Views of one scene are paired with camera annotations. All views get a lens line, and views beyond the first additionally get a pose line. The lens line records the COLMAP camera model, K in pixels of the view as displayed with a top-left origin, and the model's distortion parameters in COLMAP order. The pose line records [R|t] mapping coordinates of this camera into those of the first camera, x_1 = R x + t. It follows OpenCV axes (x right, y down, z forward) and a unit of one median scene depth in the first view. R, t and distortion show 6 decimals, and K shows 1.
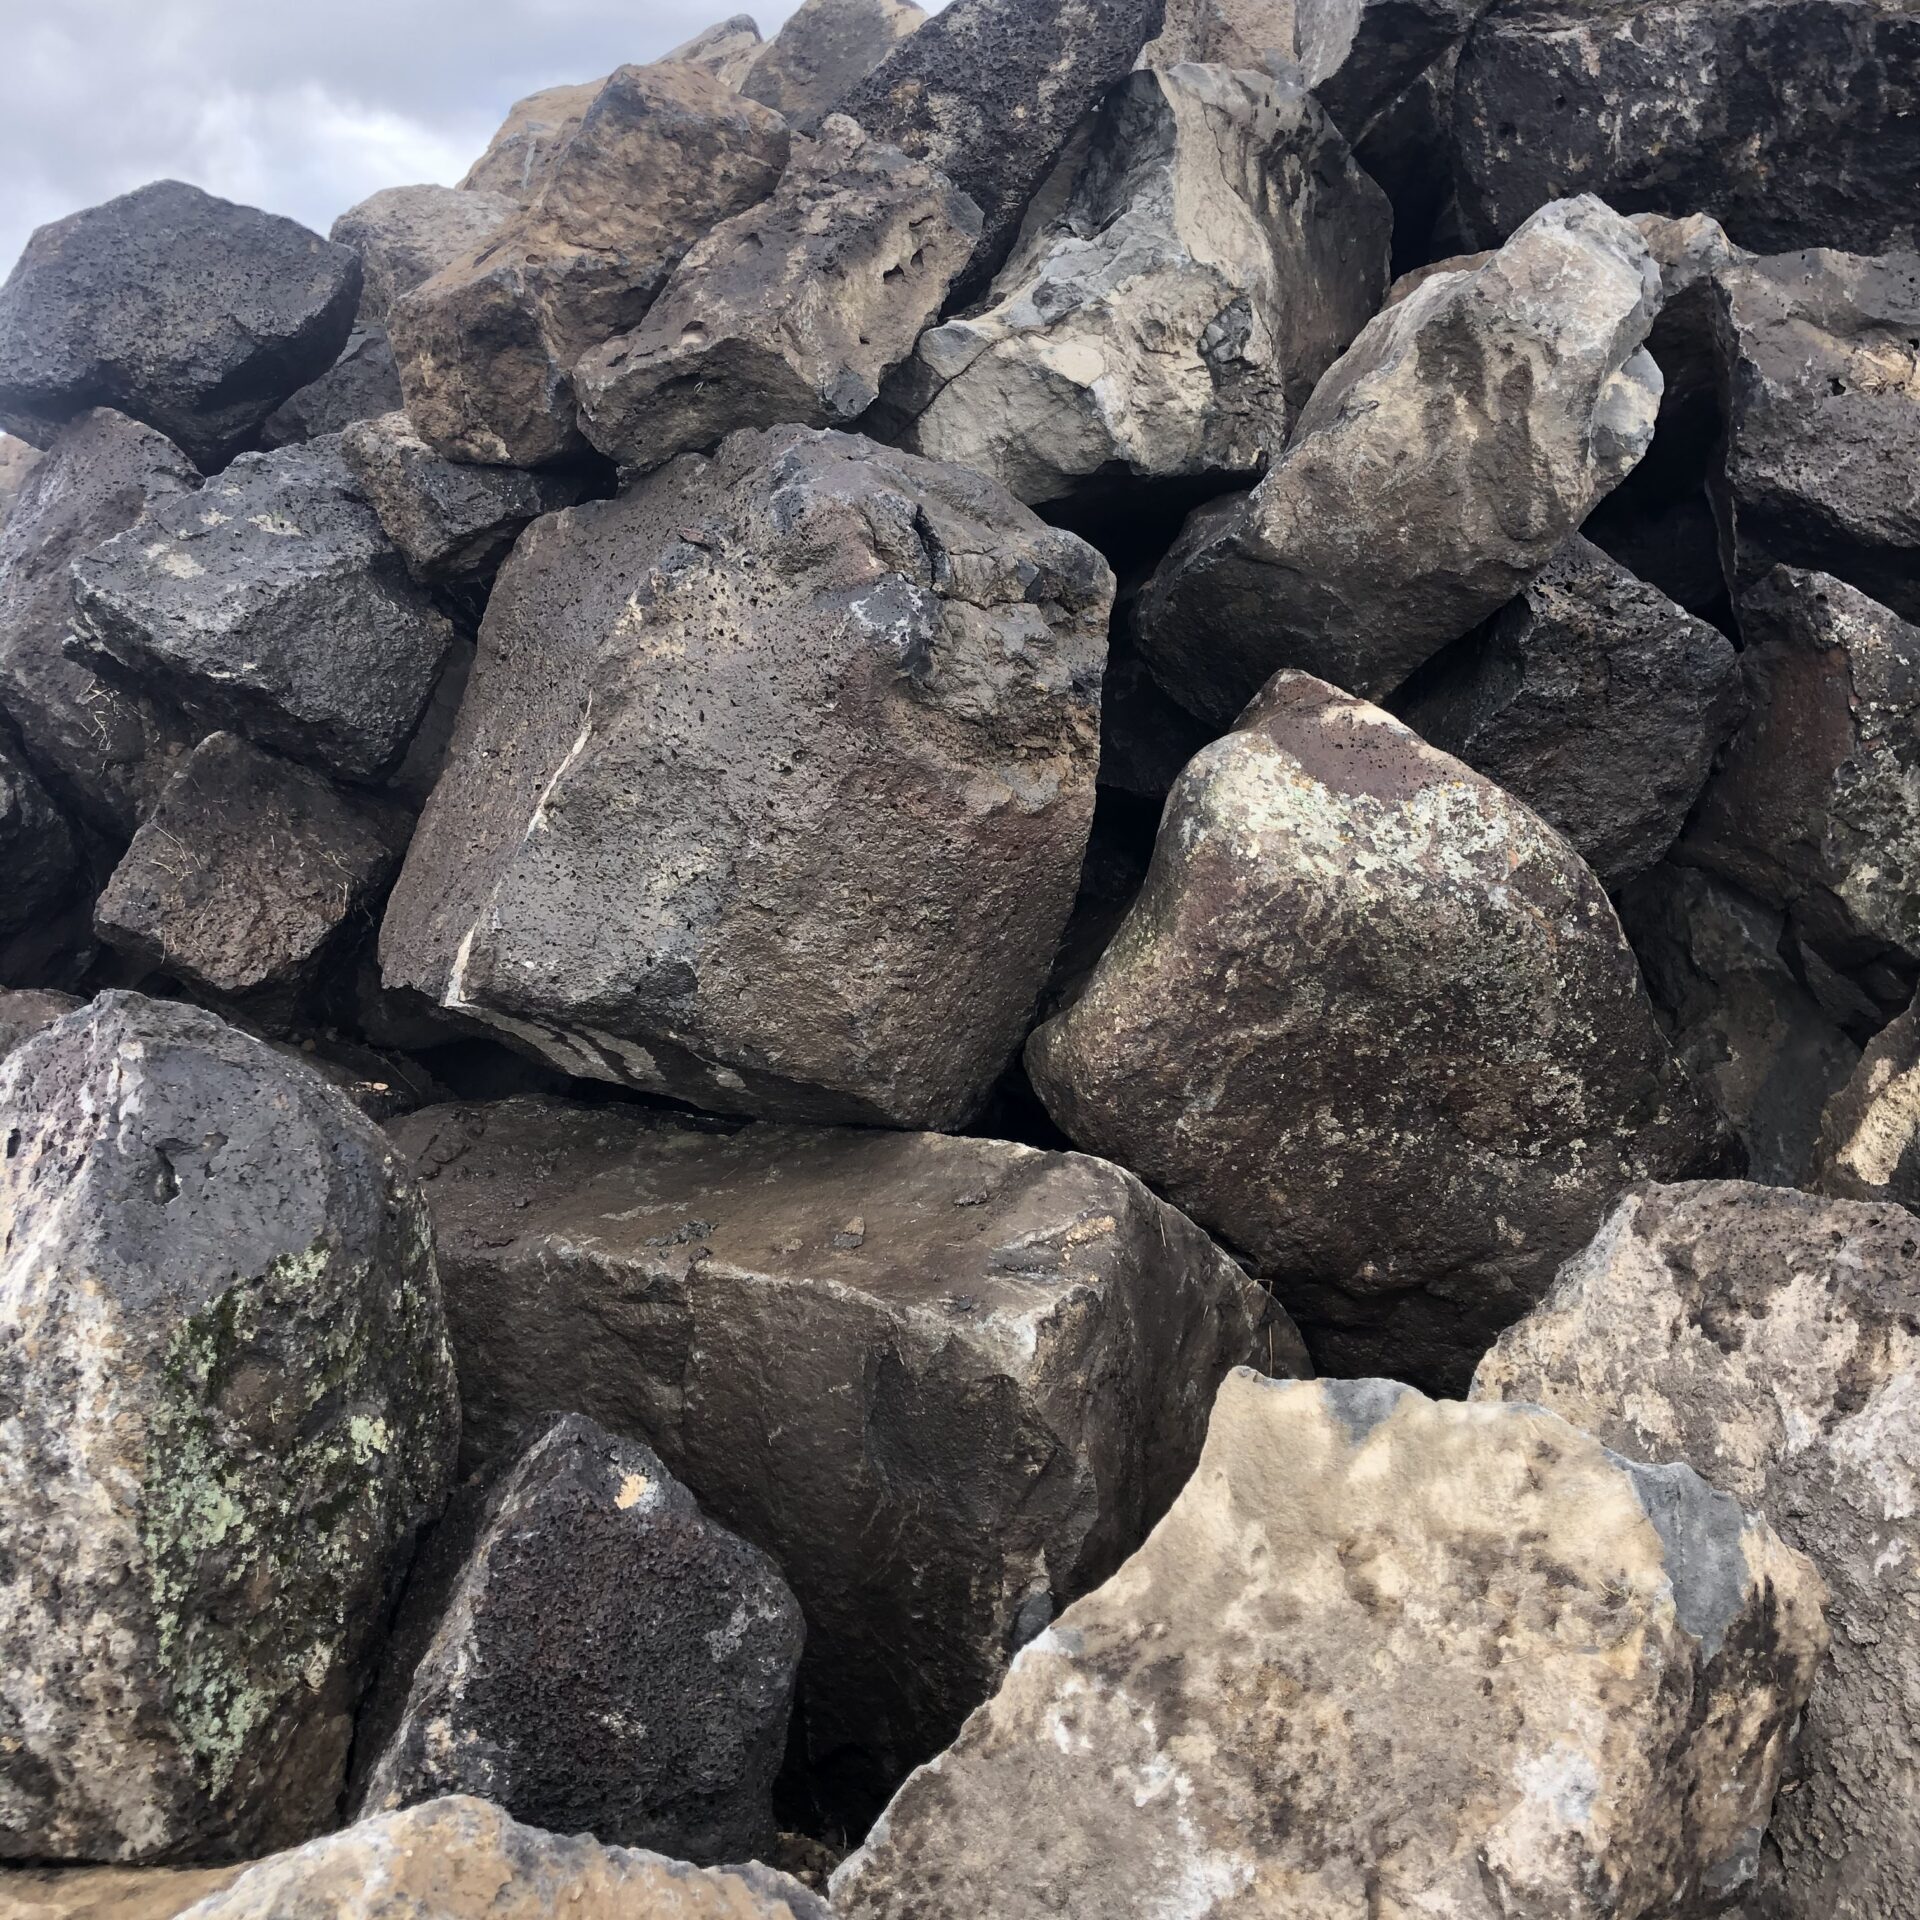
lens RADIAL K [[2055.7, 0, 958.0], [0, 2055.7, 953.9], [0, 0, 1]] dist [0.070464, 0.000000]
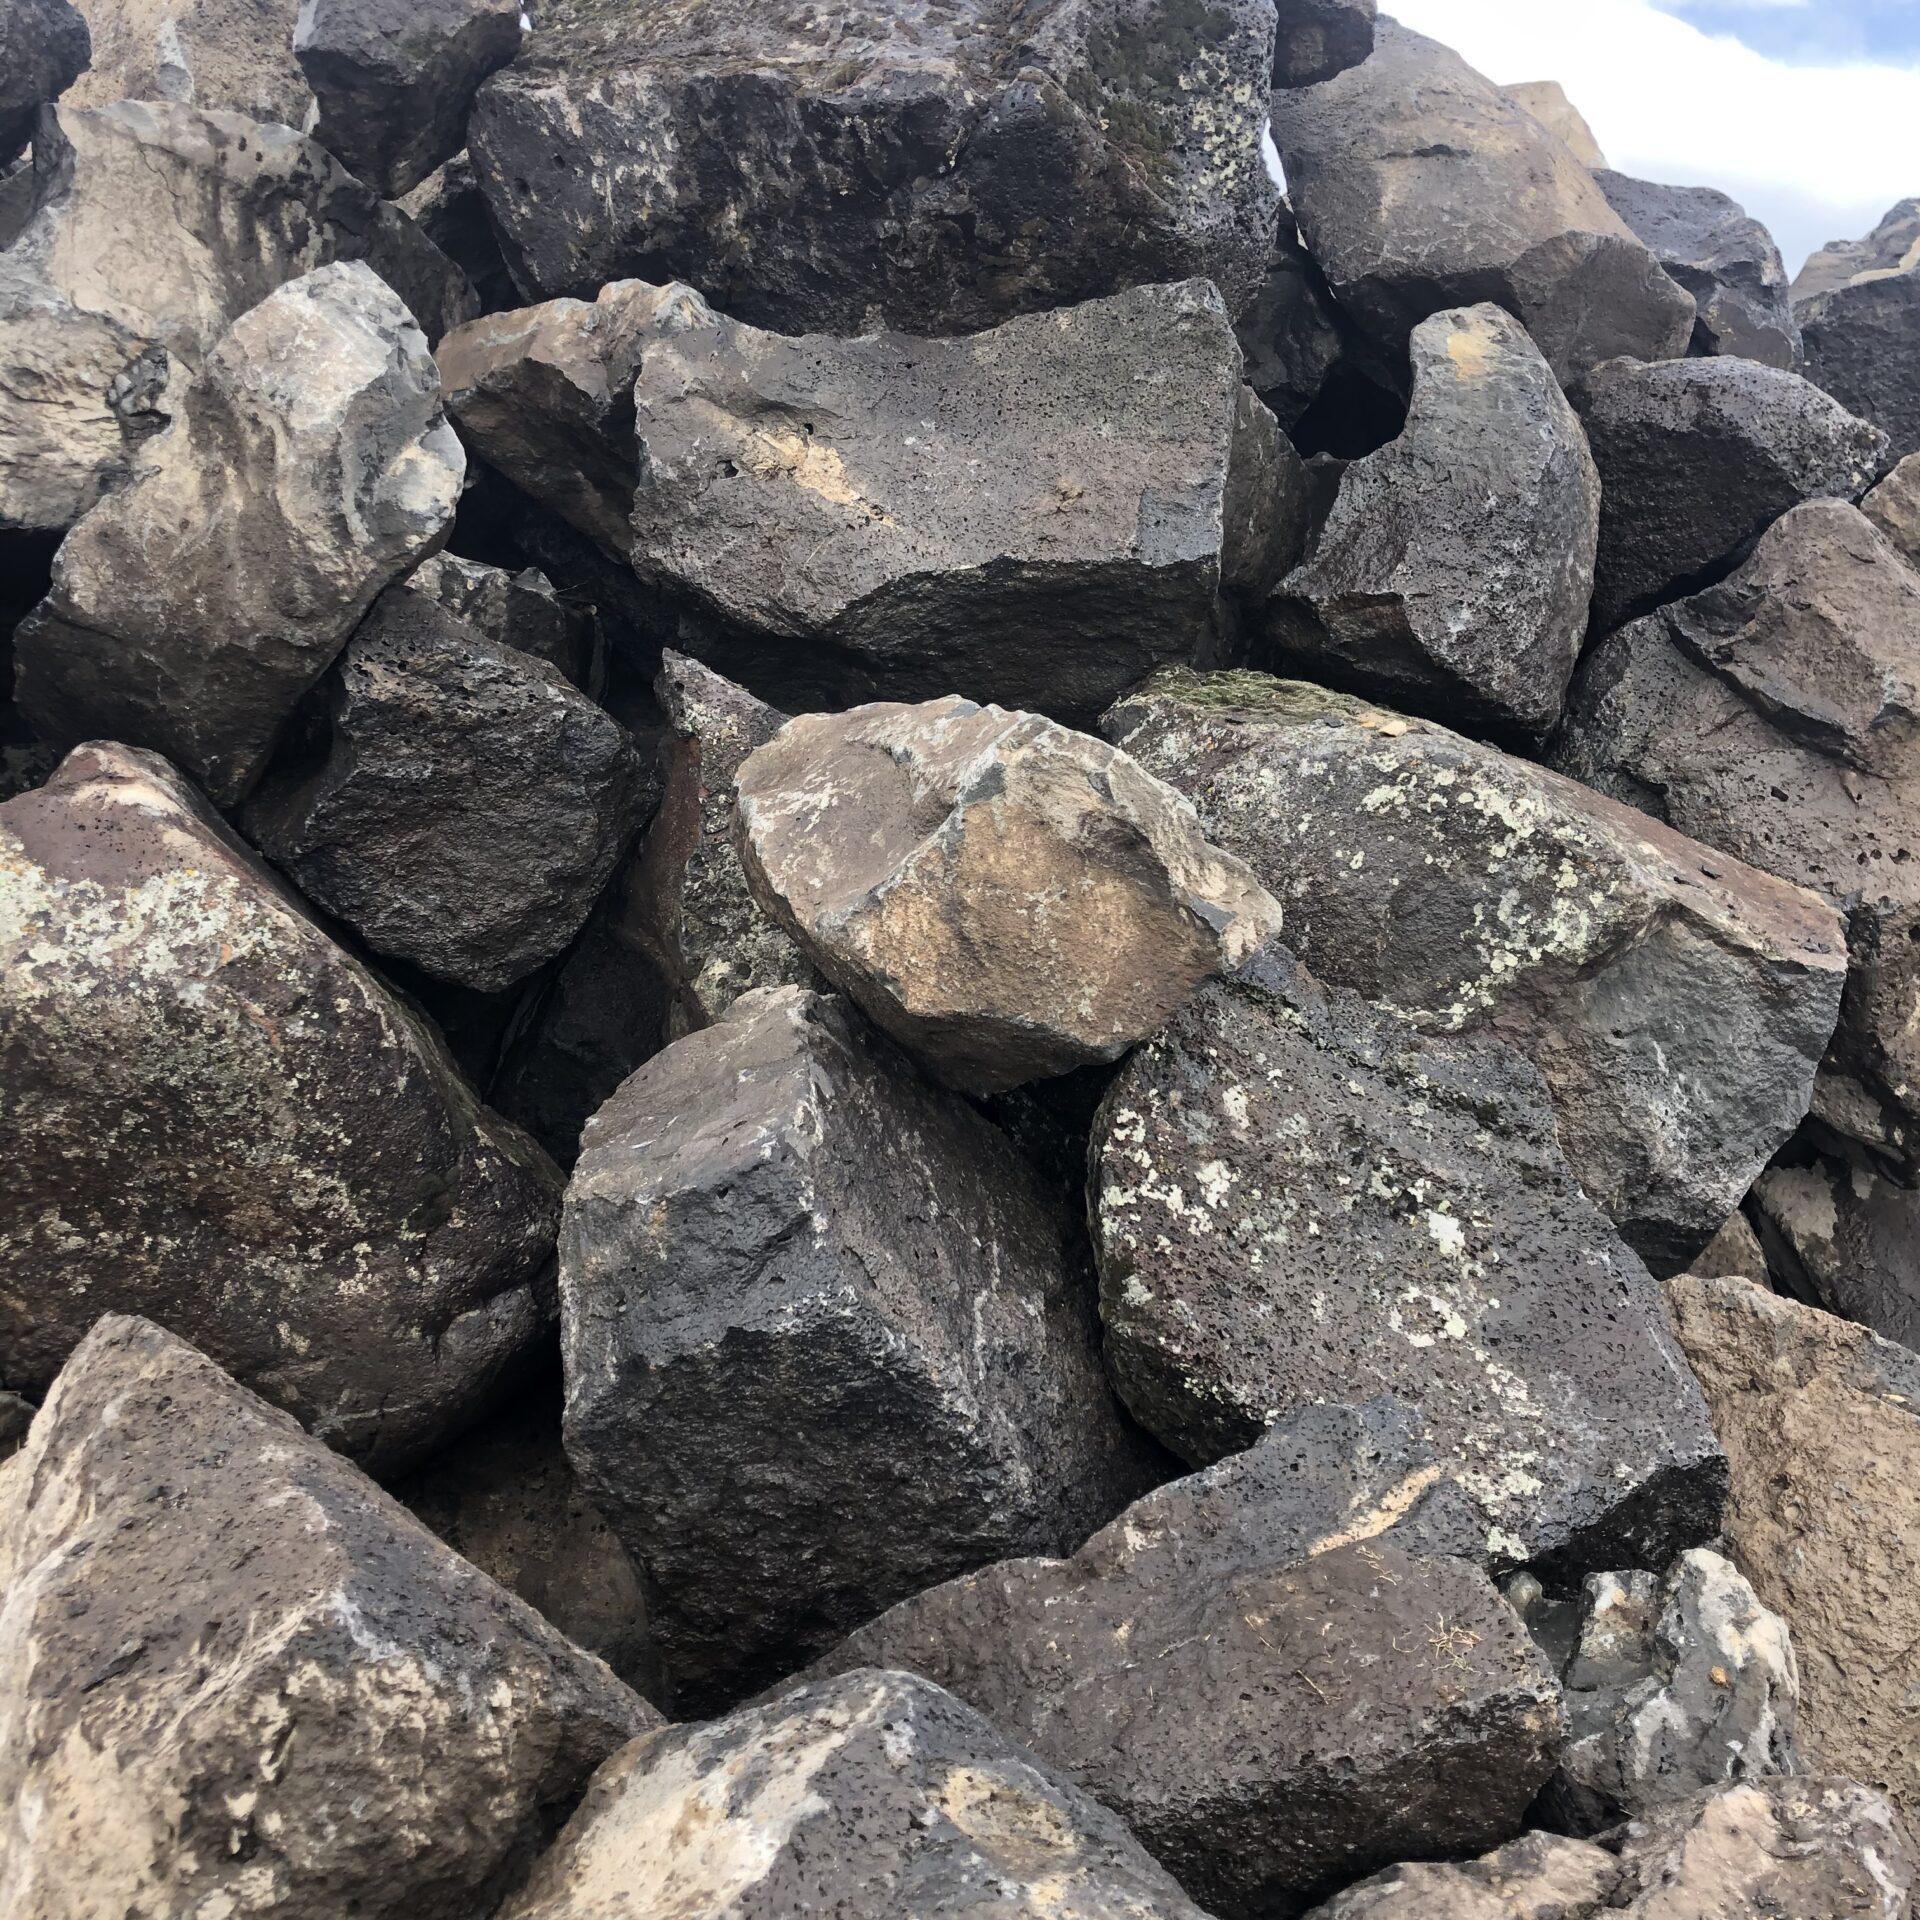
lens RADIAL K [[2055.7, 0, 954.5], [0, 2055.7, 953.9], [0, 0, 1]] dist [0.070464, 0.000000]
pose [[0.999676, 0.020727, 0.014769, 0.542239], [-0.020653, 0.999773, -0.005140, -0.043834], [-0.014872, 0.004833, 0.999878, 0.036668]]
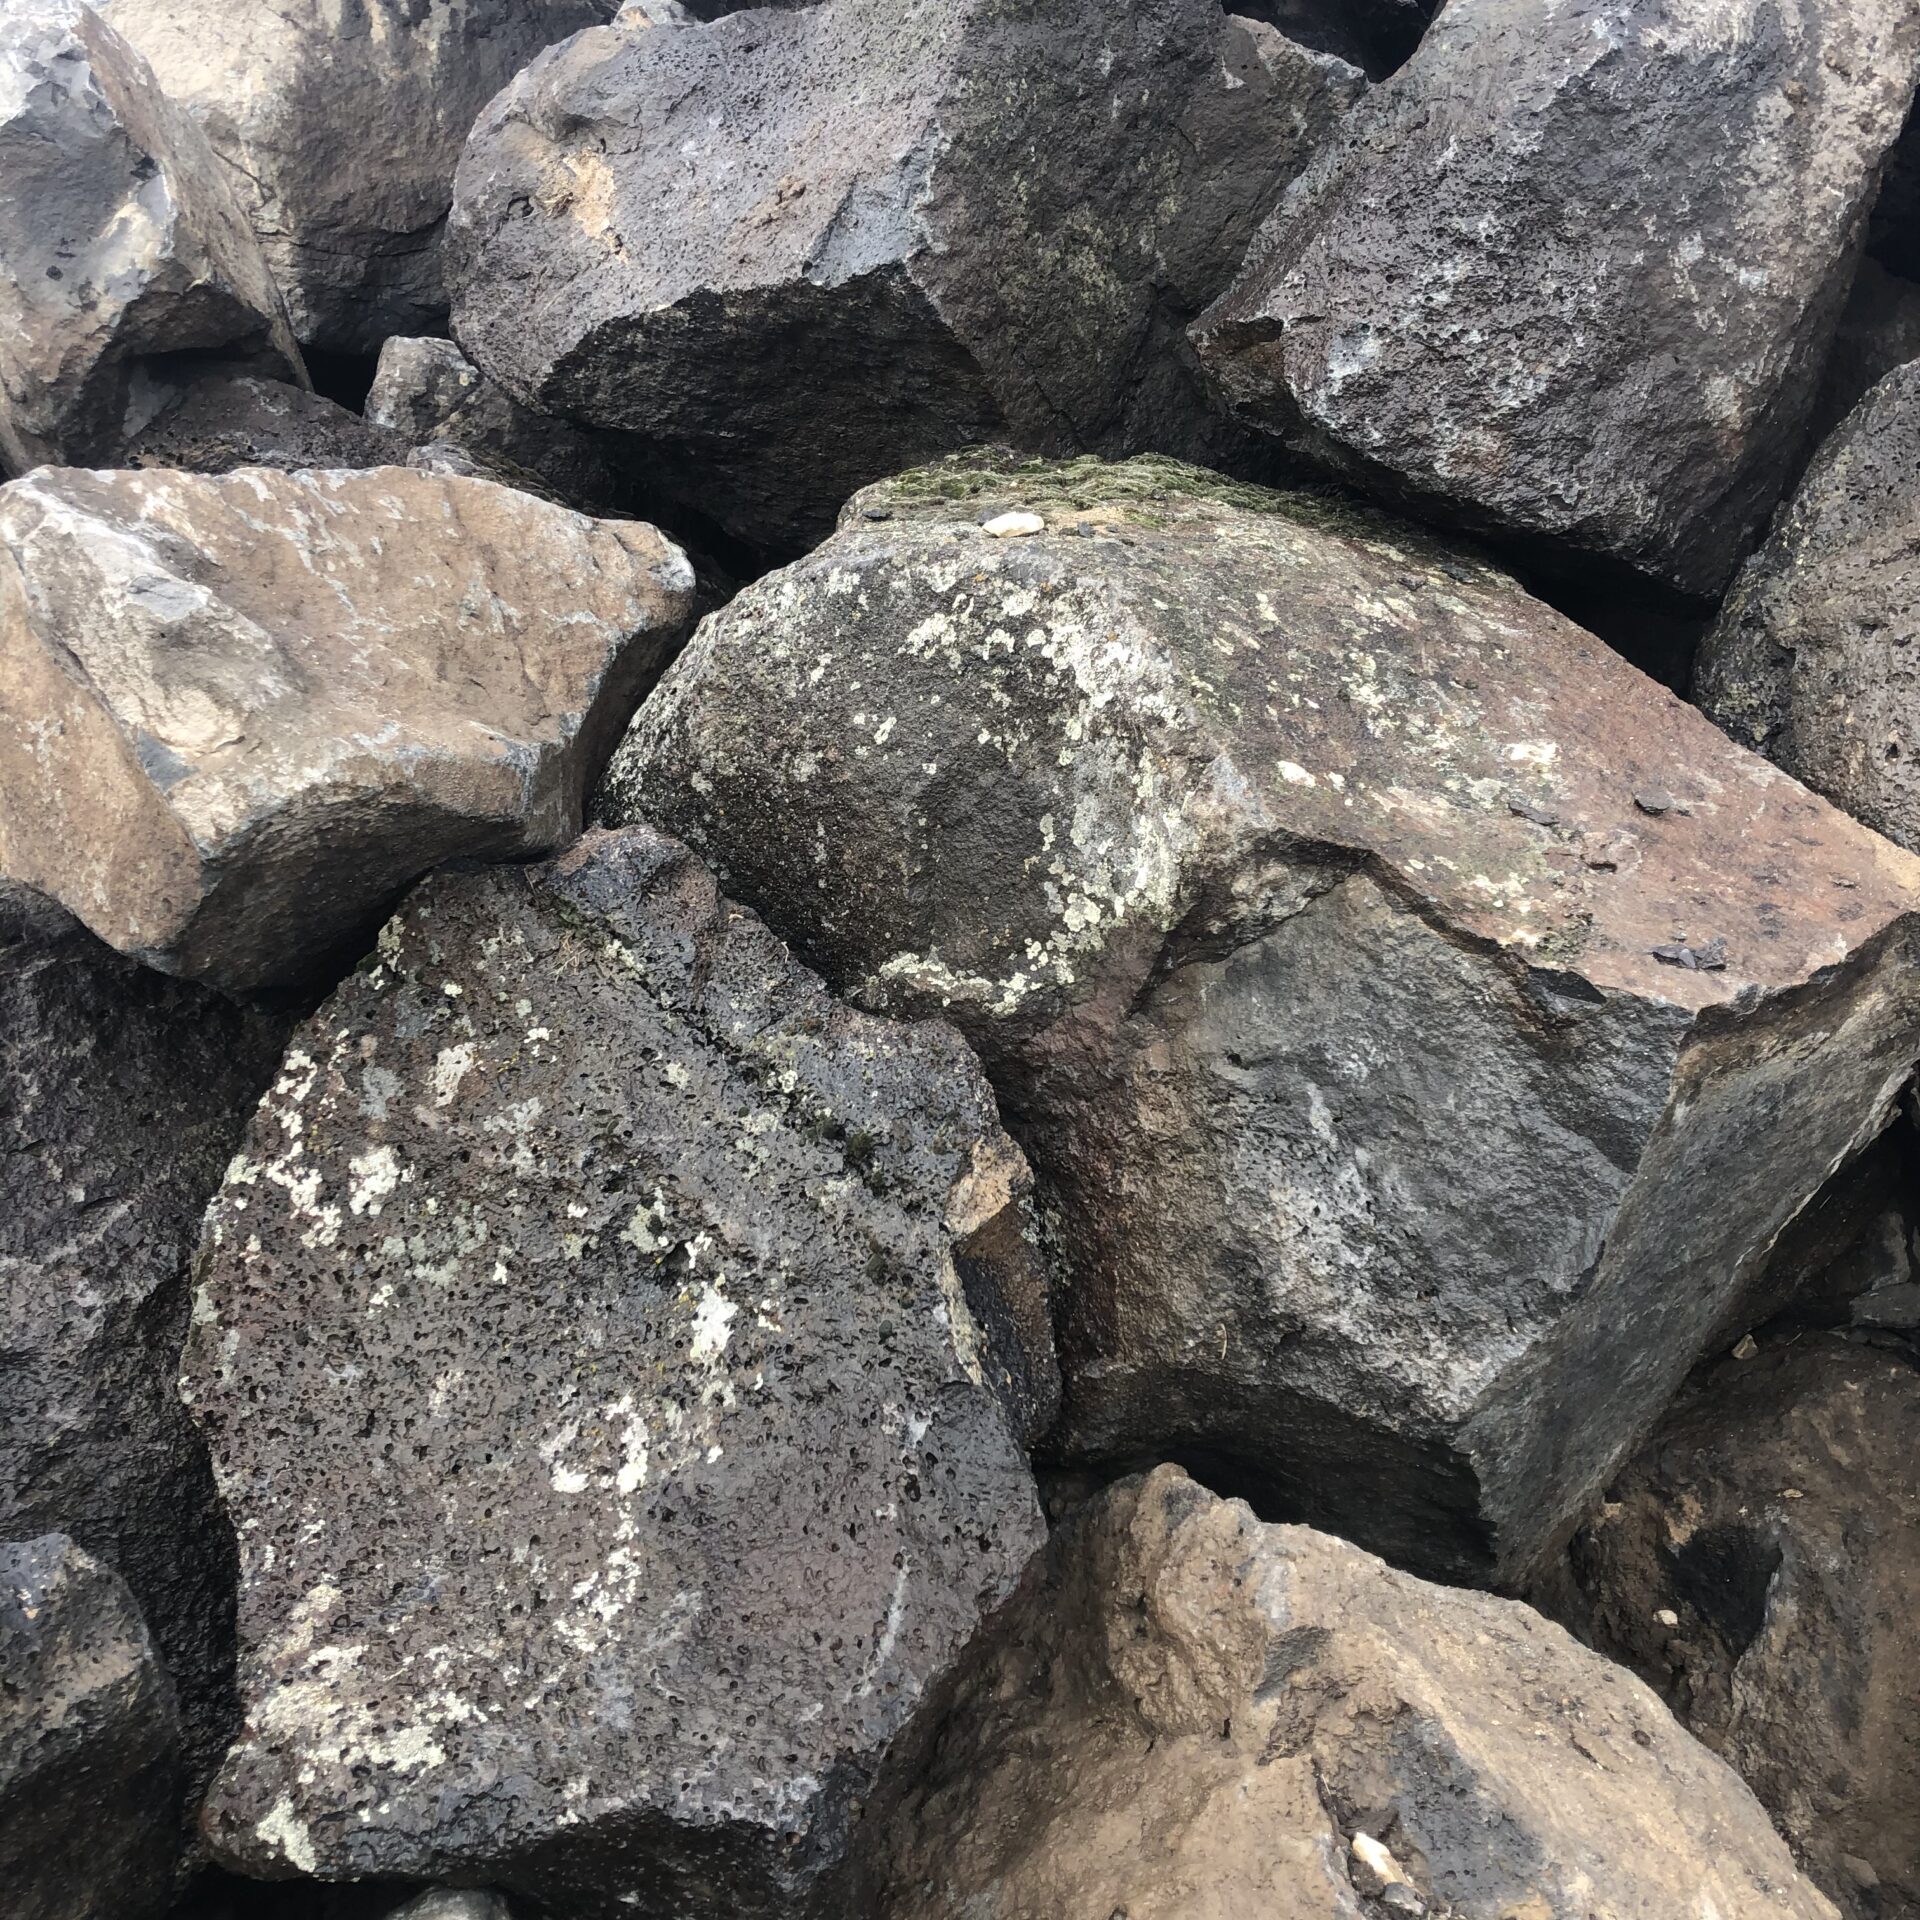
lens RADIAL K [[2055.7, 0, 961.7], [0, 2055.7, 946.8], [0, 0, 1]] dist [0.070464, 0.000000]
pose [[0.809177, 0.137334, -0.571290, 1.087637], [-0.109437, 0.990514, 0.083105, -0.083622], [0.577283, -0.004727, 0.816530, 0.481443]]
